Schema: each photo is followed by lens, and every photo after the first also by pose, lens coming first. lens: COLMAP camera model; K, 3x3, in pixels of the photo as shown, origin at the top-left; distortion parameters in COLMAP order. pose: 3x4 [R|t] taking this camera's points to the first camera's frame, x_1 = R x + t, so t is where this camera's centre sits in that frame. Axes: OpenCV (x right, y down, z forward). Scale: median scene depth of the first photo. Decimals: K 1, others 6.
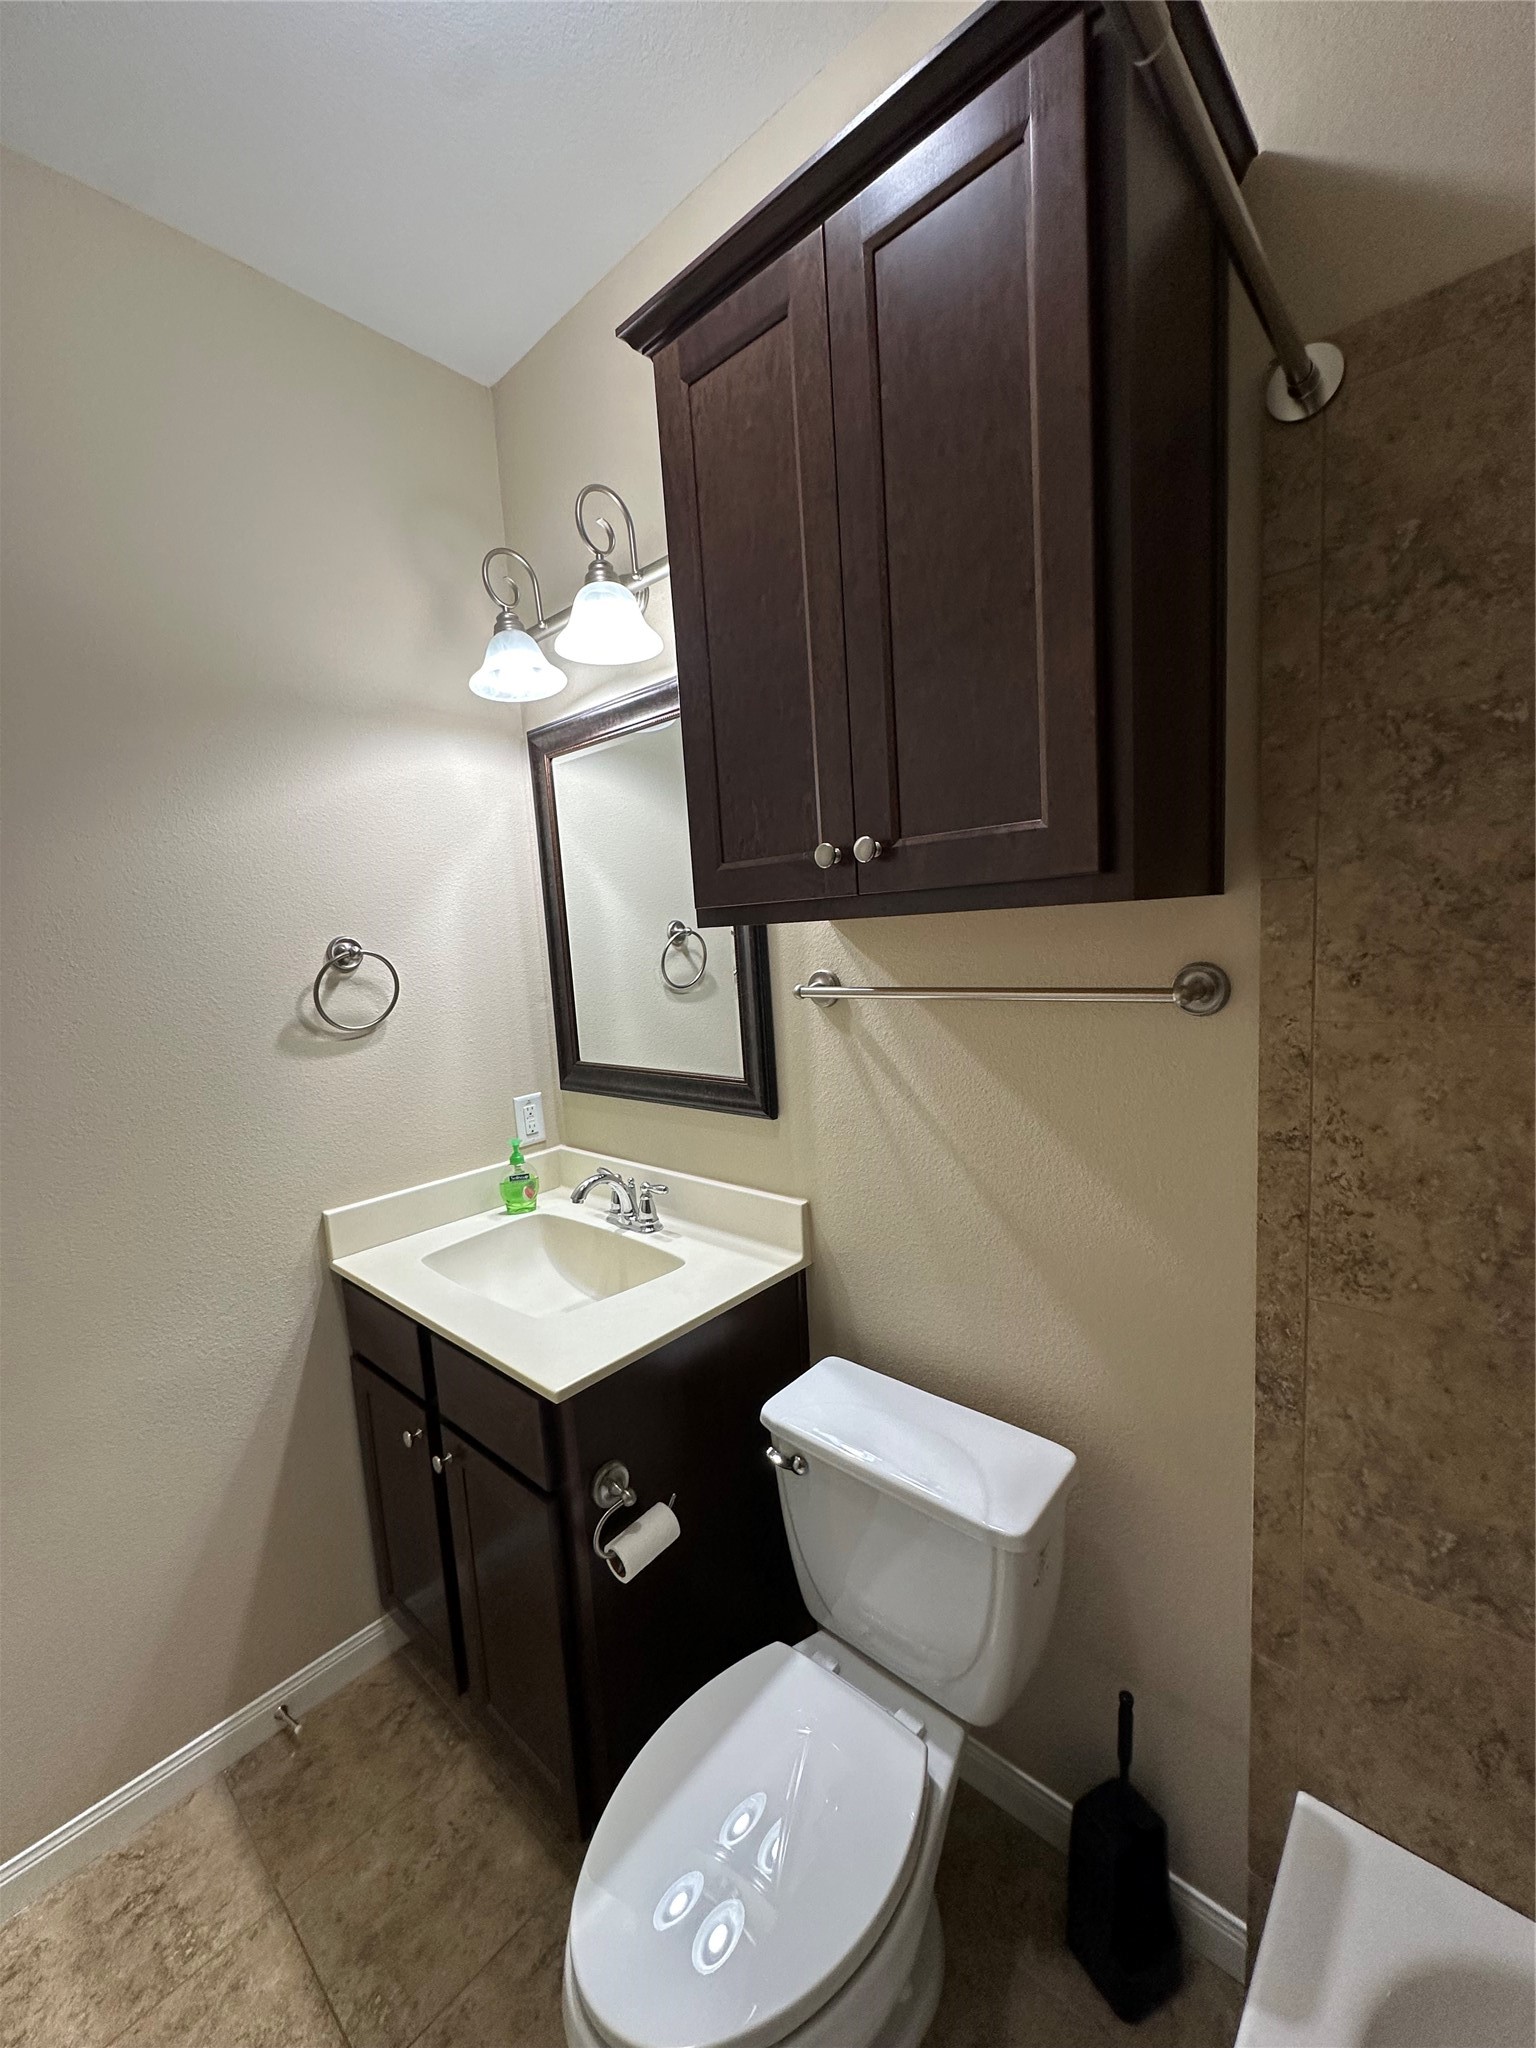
lens RADIAL K [[825.8, 0, 768.0], [0, 825.8, 1024.0], [0, 0, 1]] dist [-0.002285, -0.000026]
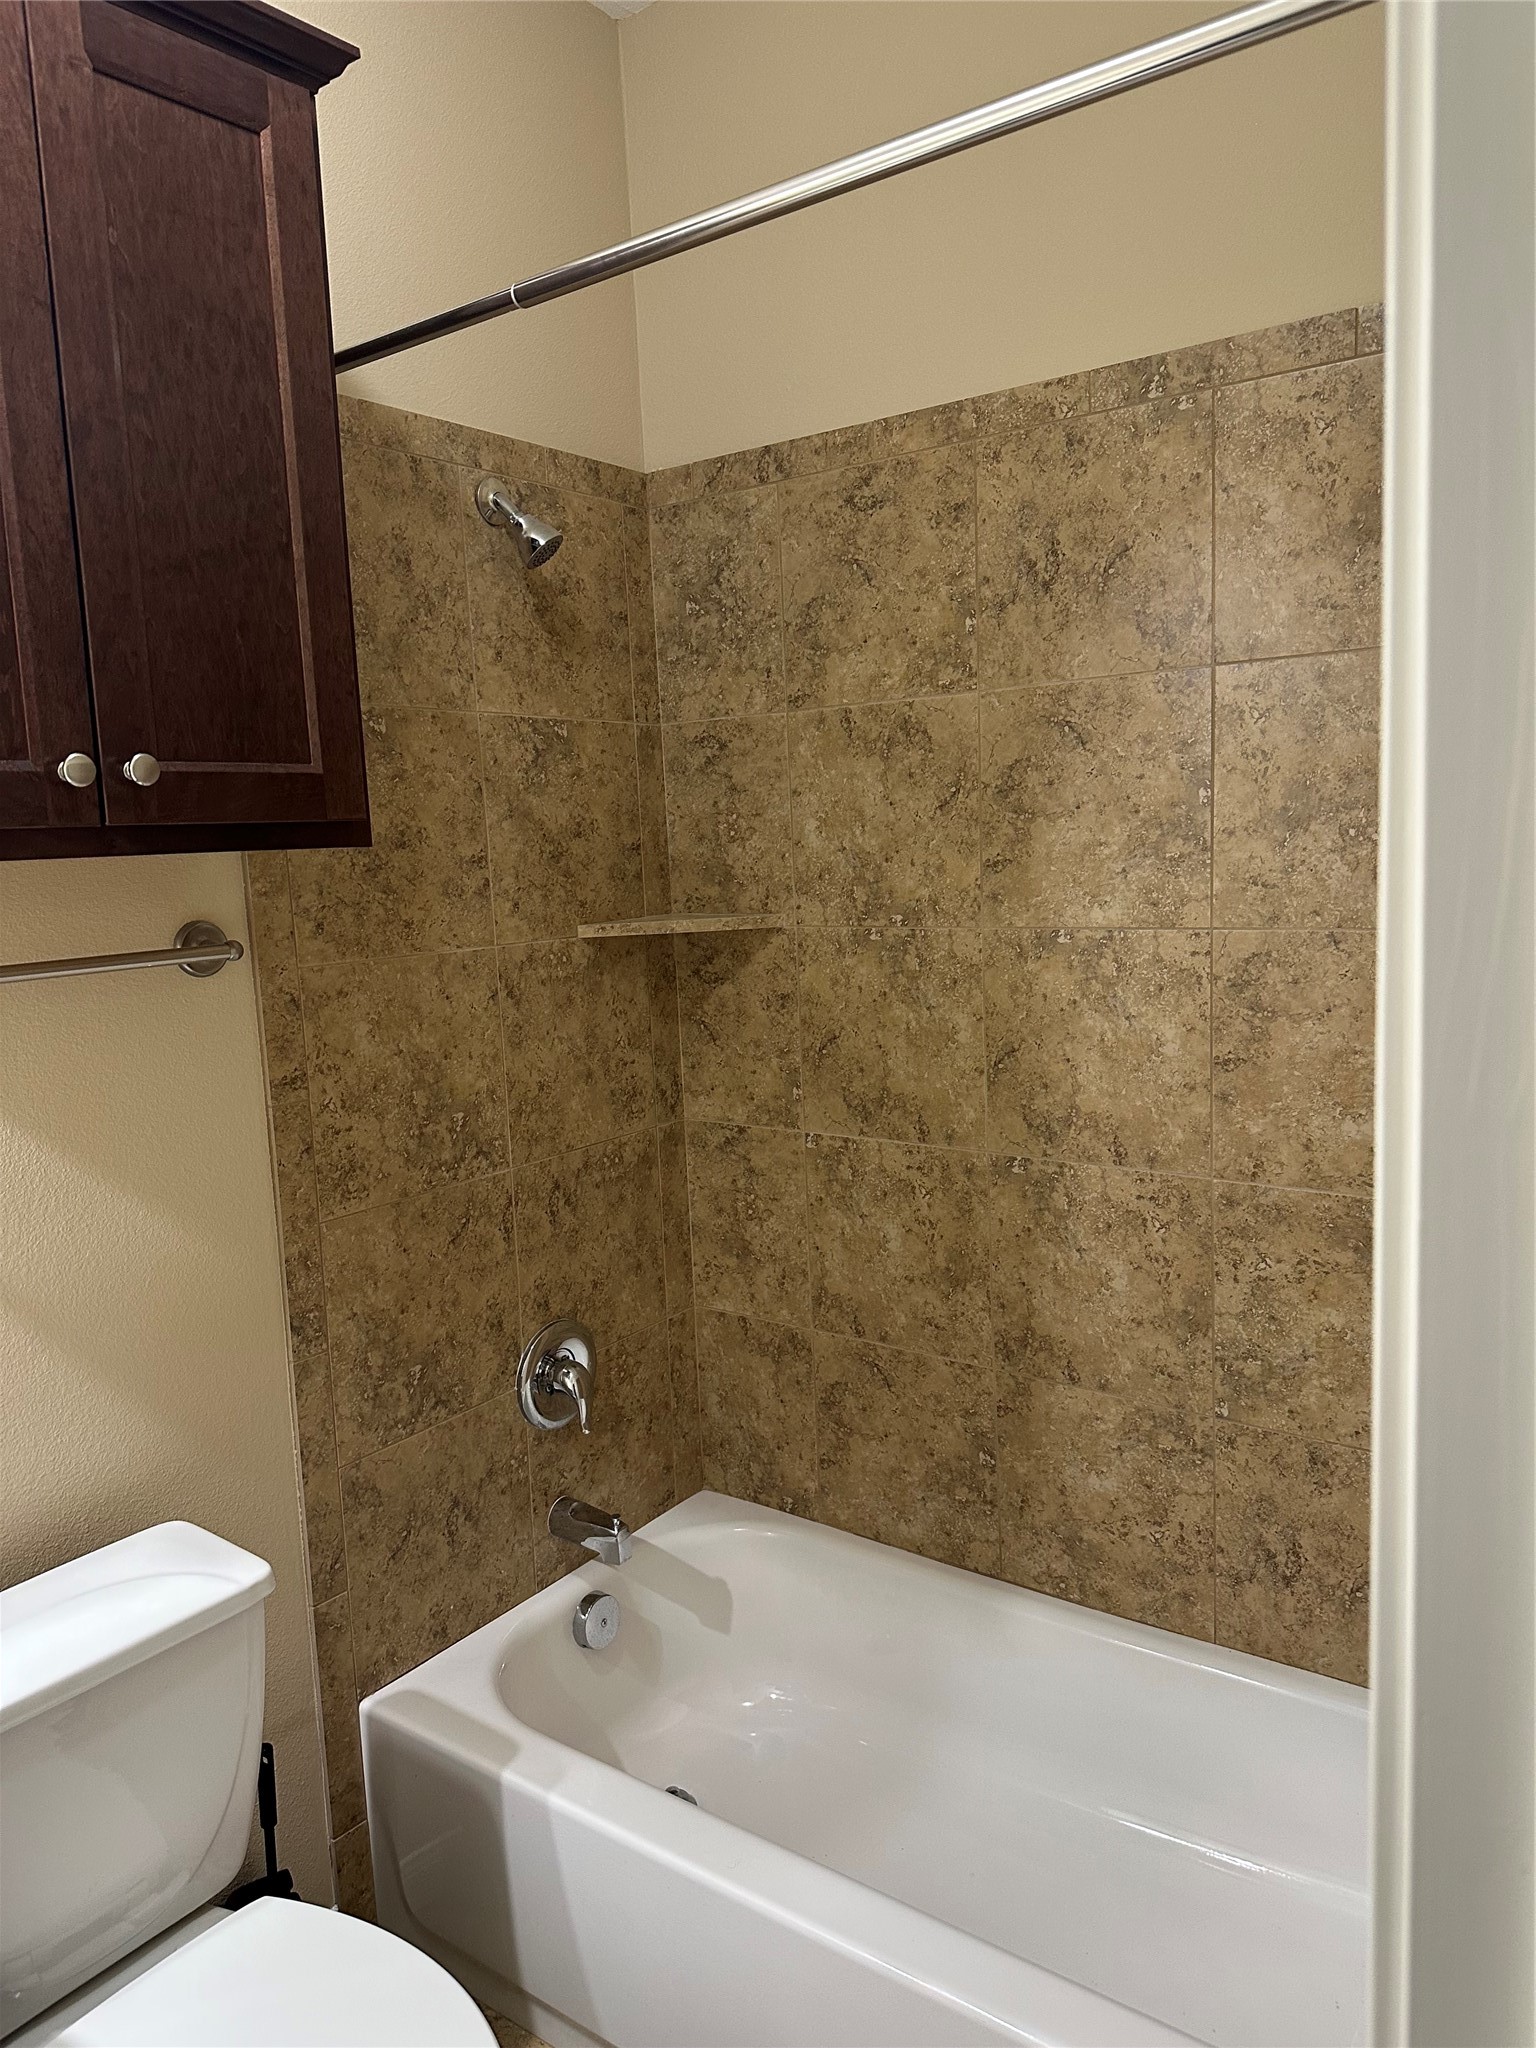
lens RADIAL K [[1444.0, 0, 796.1], [0, 1444.0, 1008.2], [0, 0, 1]] dist [0.053630, -0.071519]
pose [[-0.115457, -0.054689, 0.991806, -1.325183], [0.163228, 0.983865, 0.073253, 0.015697], [-0.979809, 0.170348, -0.104667, 0.546063]]
